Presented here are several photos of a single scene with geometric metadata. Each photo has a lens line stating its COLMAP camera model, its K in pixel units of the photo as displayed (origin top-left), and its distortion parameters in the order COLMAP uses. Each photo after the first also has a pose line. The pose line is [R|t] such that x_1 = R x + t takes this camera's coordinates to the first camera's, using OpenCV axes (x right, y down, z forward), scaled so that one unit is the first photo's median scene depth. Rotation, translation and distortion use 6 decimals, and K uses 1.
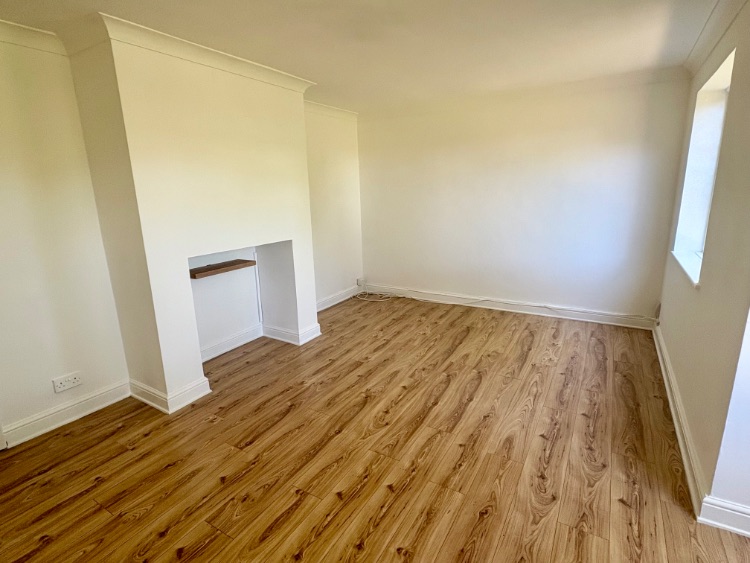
lens RADIAL K [[392.0, 0, 375.0], [0, 392.0, 281.5], [0, 0, 1]] dist [0.003207, 0.000617]
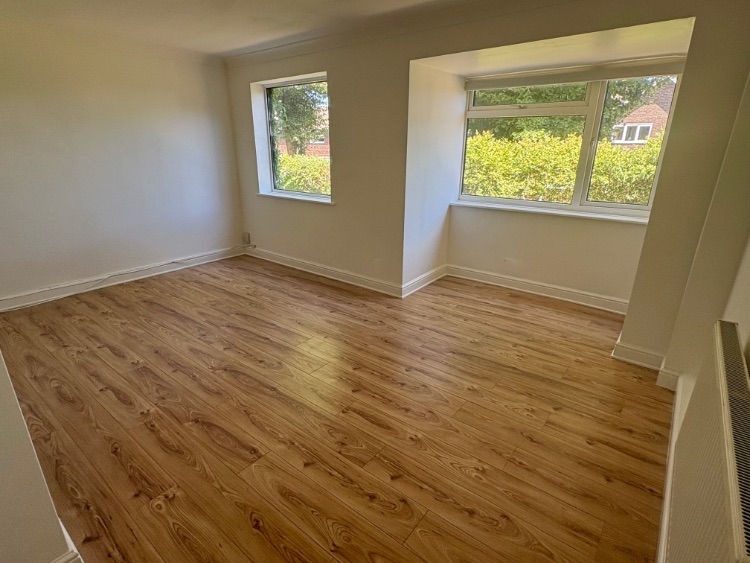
lens RADIAL K [[392.0, 0, 375.0], [0, 392.0, 281.5], [0, 0, 1]] dist [0.003207, 0.000617]
pose [[0.126364, -0.301125, 0.945175, -0.676617], [0.223828, 0.936896, 0.268563, -0.064439], [-0.966402, 0.177620, 0.185790, 0.370535]]
